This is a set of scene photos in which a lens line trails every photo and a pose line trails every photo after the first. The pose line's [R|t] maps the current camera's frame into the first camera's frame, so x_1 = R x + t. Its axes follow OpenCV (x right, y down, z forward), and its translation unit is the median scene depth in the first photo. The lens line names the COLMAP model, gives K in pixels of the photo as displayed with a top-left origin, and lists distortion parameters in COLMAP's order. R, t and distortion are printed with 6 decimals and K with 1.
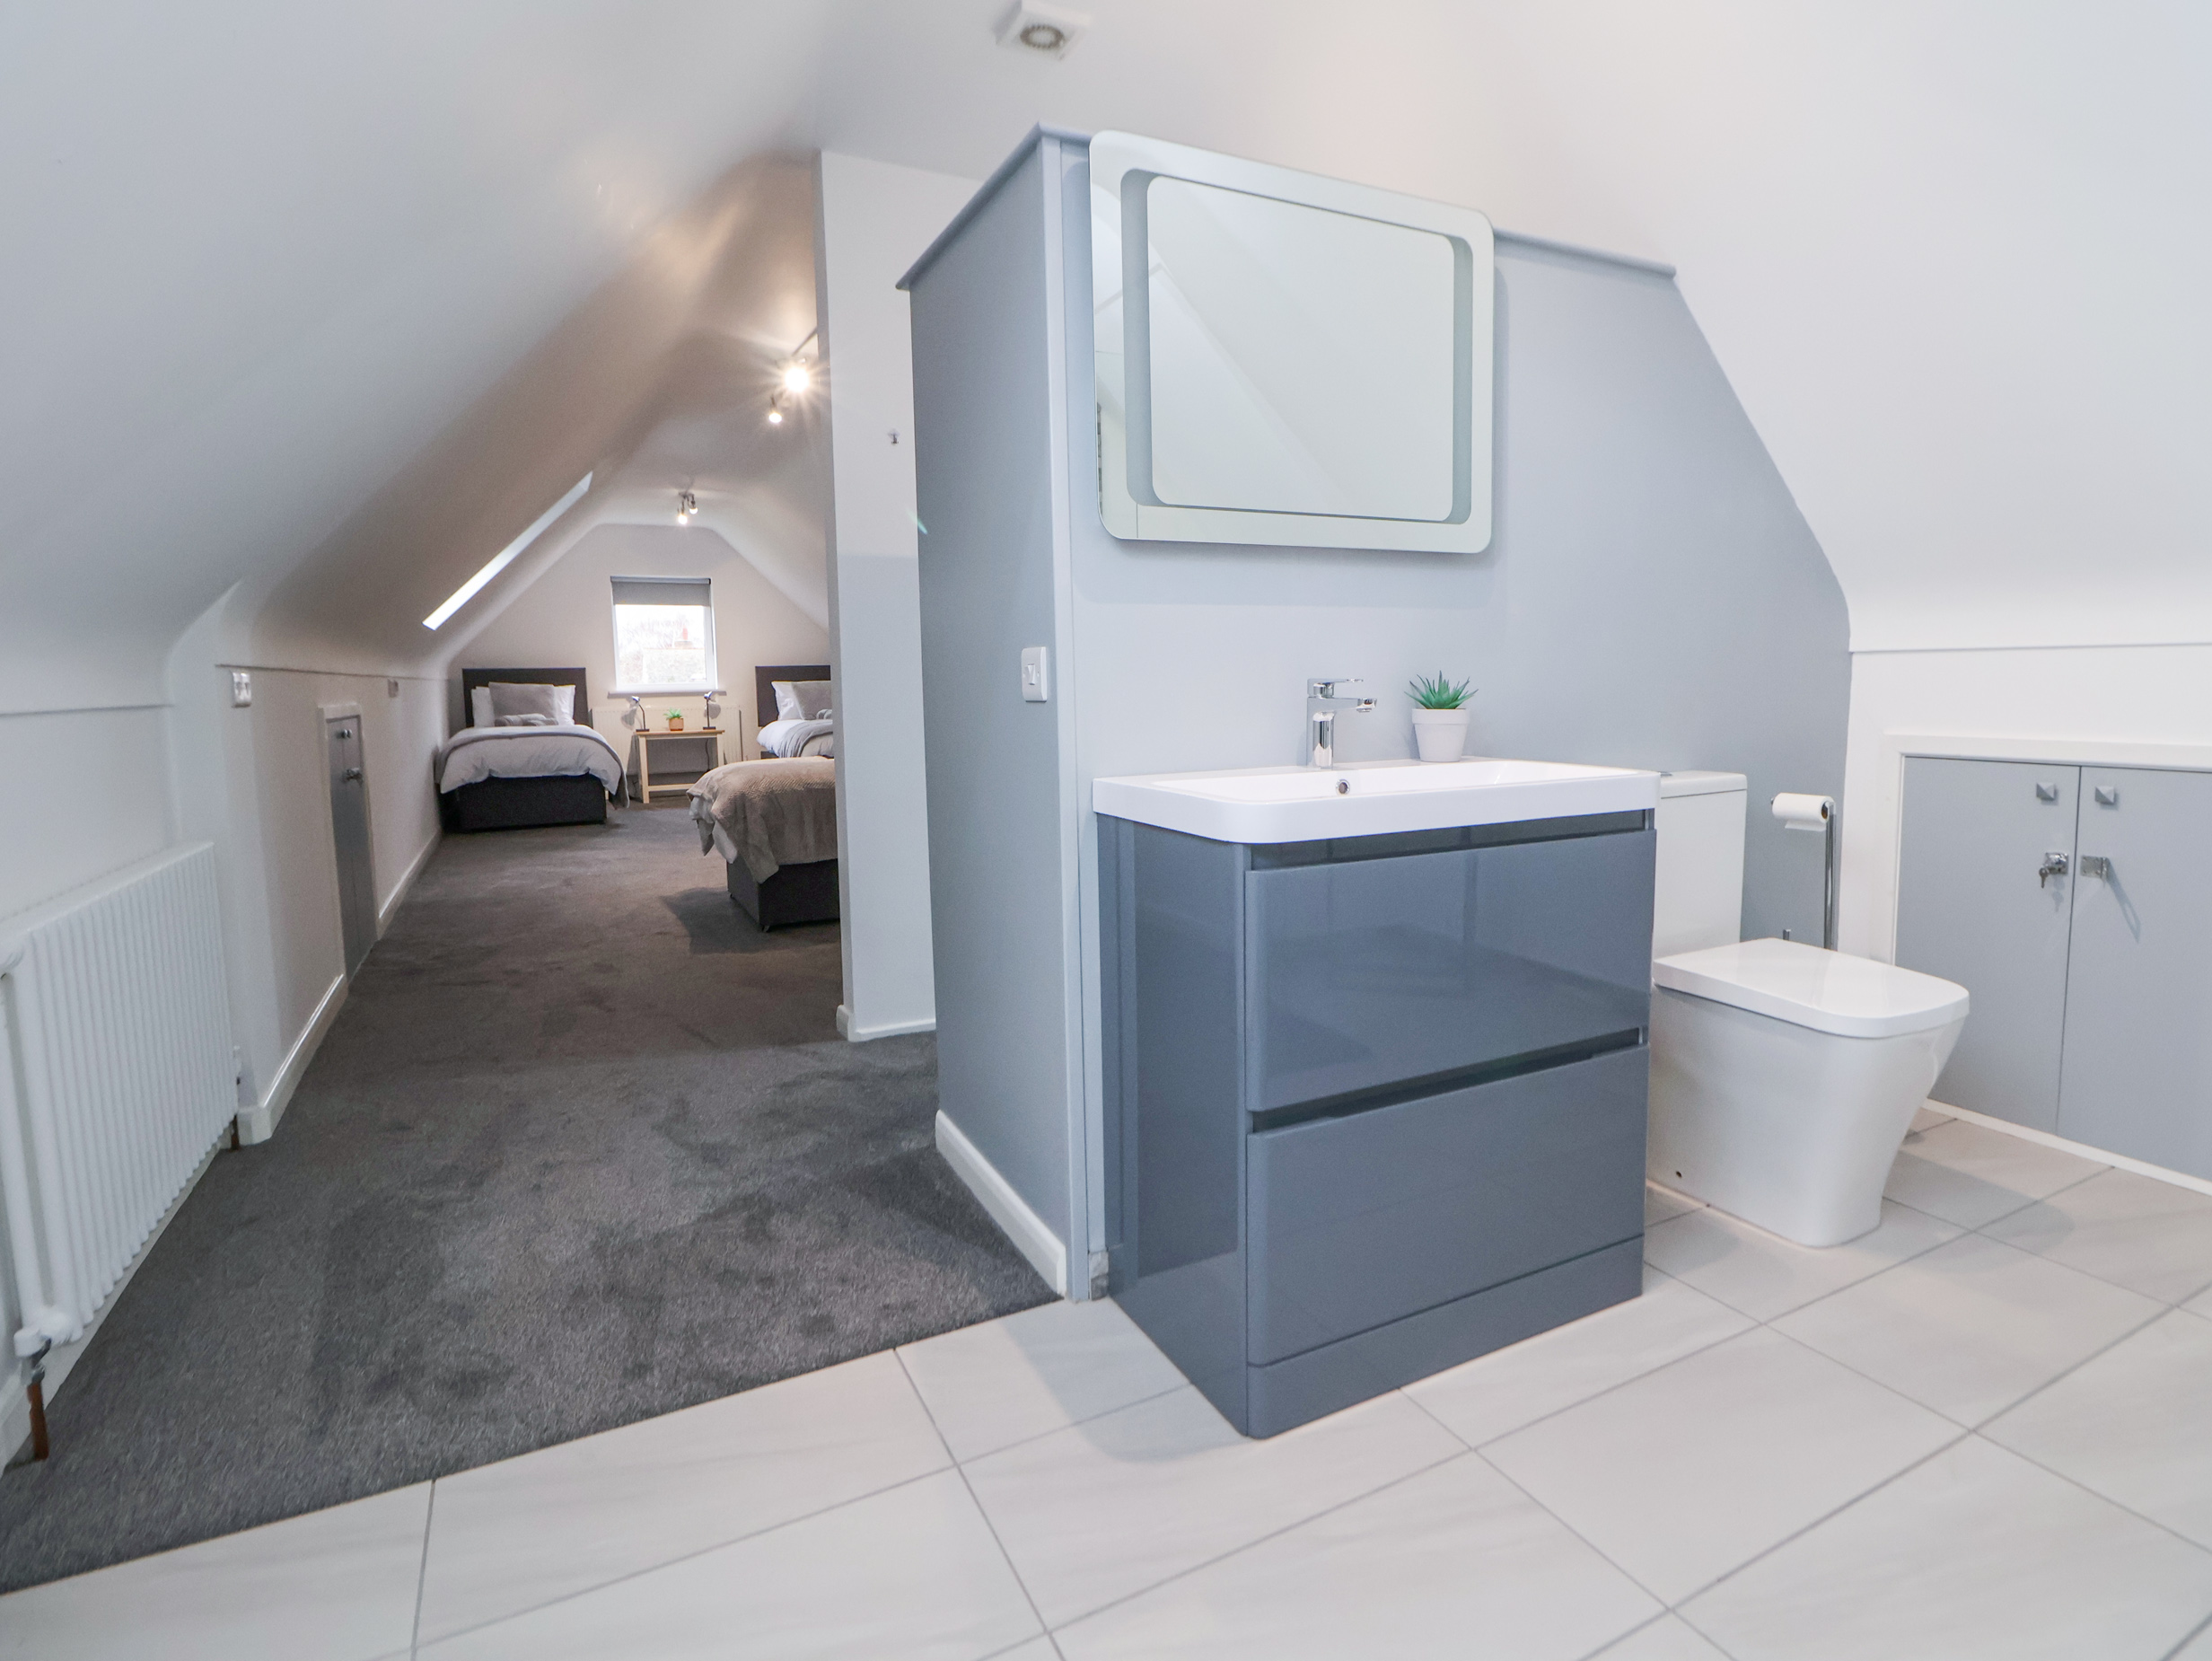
lens RADIAL K [[1160.7, 0, 1139.5], [0, 1160.7, 821.8], [0, 0, 1]] dist [0.004191, -0.015684]
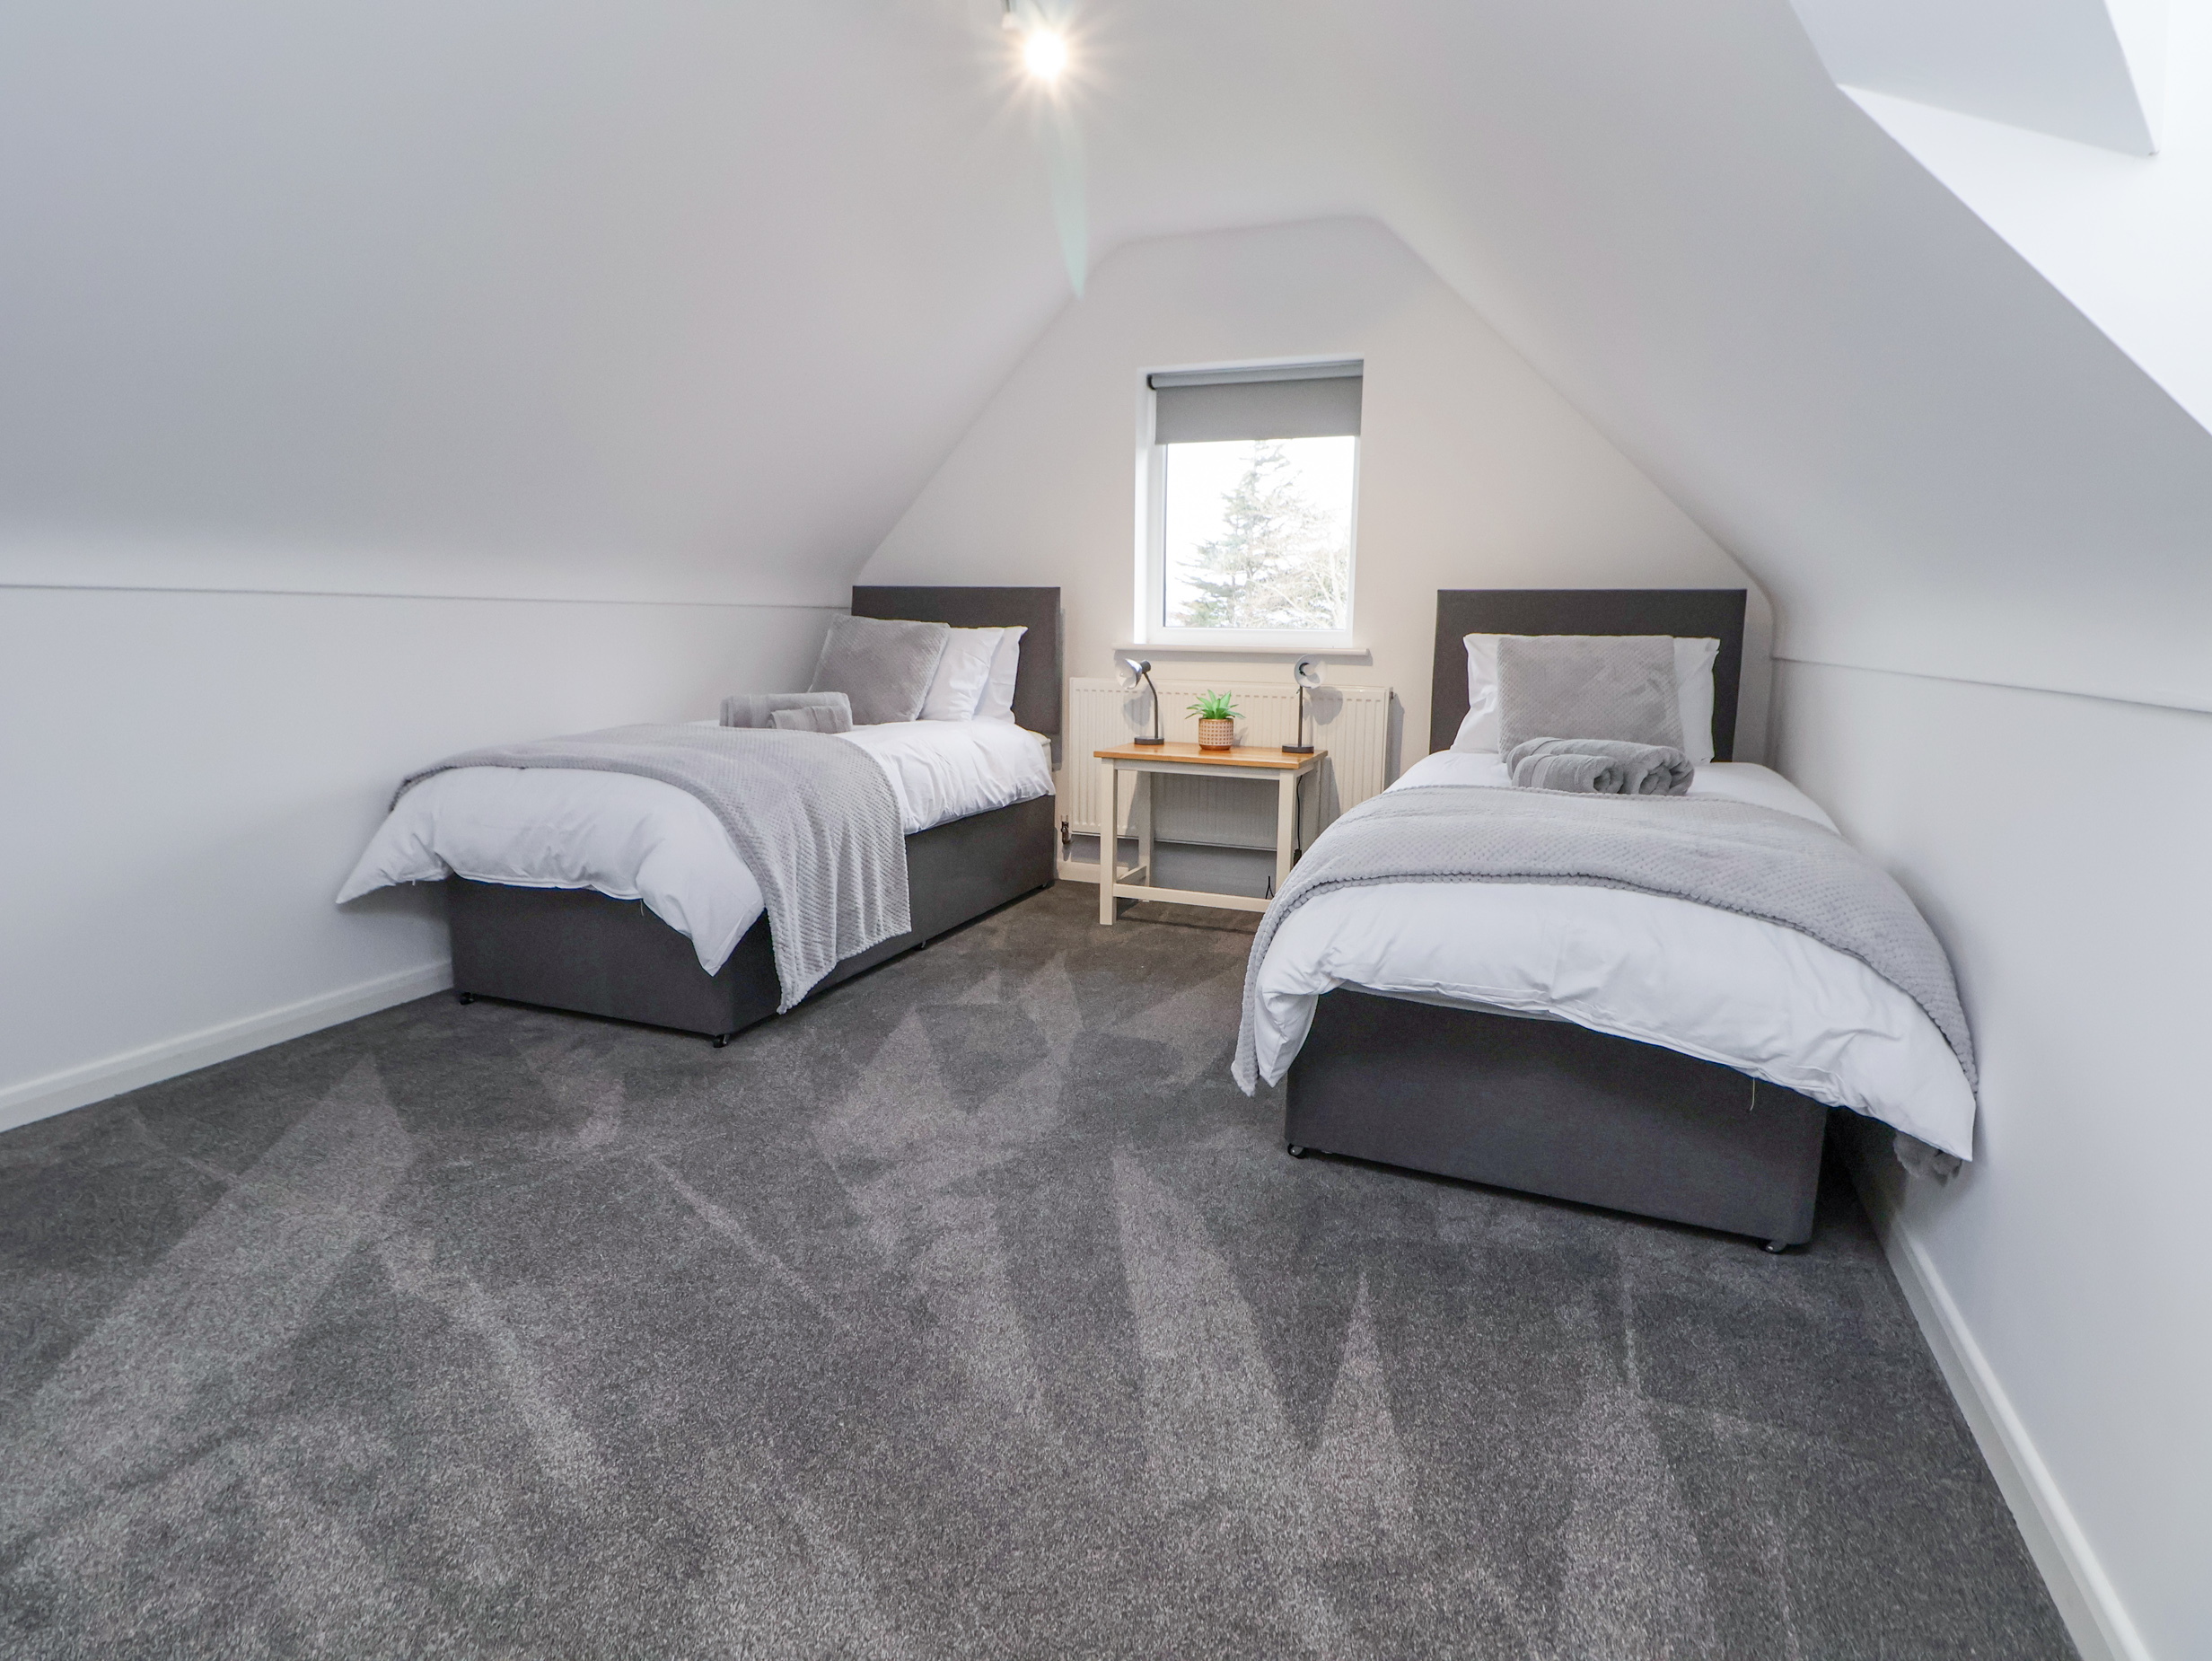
lens RADIAL K [[1137.0, 0, 1131.1], [0, 1137.0, 818.4], [0, 0, 1]] dist [0.001405, -0.015319]
pose [[0.668786, 0.149298, -0.728310, -0.138273], [-0.118923, 0.988498, 0.093431, -0.093552], [0.733882, 0.024127, 0.678848, 0.759505]]
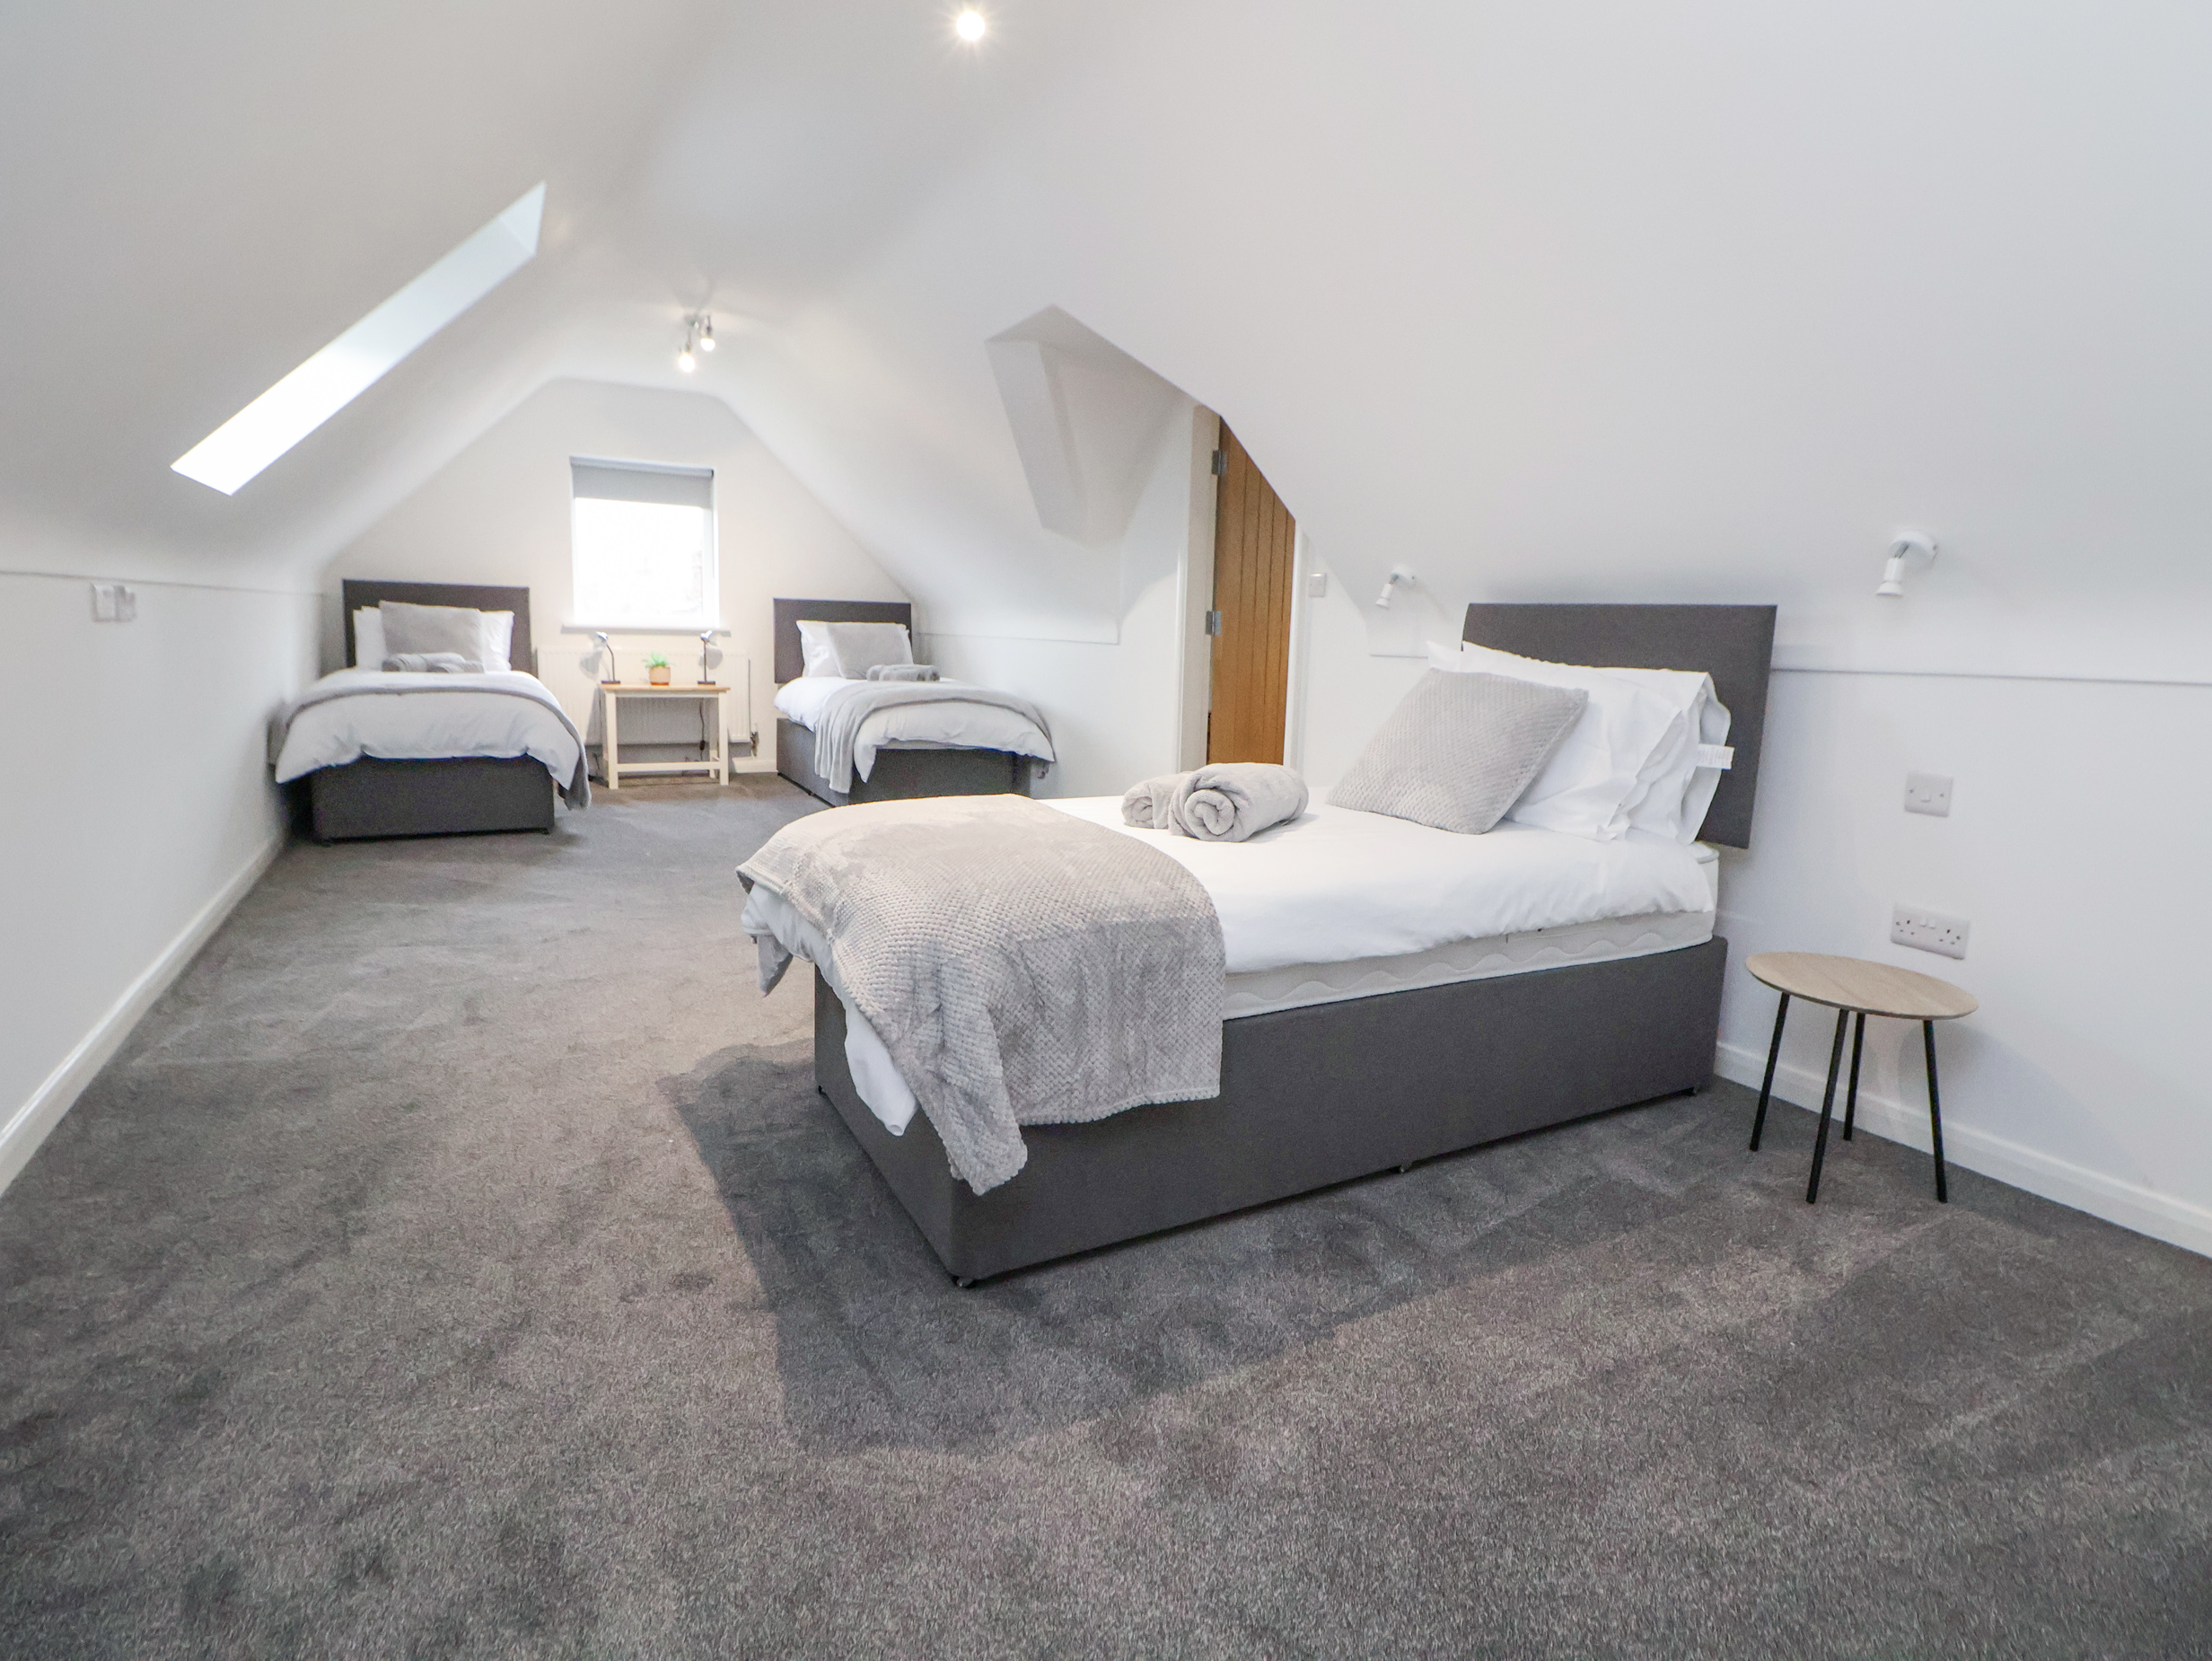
lens RADIAL K [[1137.0, 0, 1131.1], [0, 1137.0, 818.4], [0, 0, 1]] dist [0.001405, -0.015319]
pose [[0.998280, 0.043307, 0.039510, -0.147936], [-0.044802, 0.998281, 0.037780, -0.039088], [-0.037806, -0.039486, 0.998505, 0.321932]]
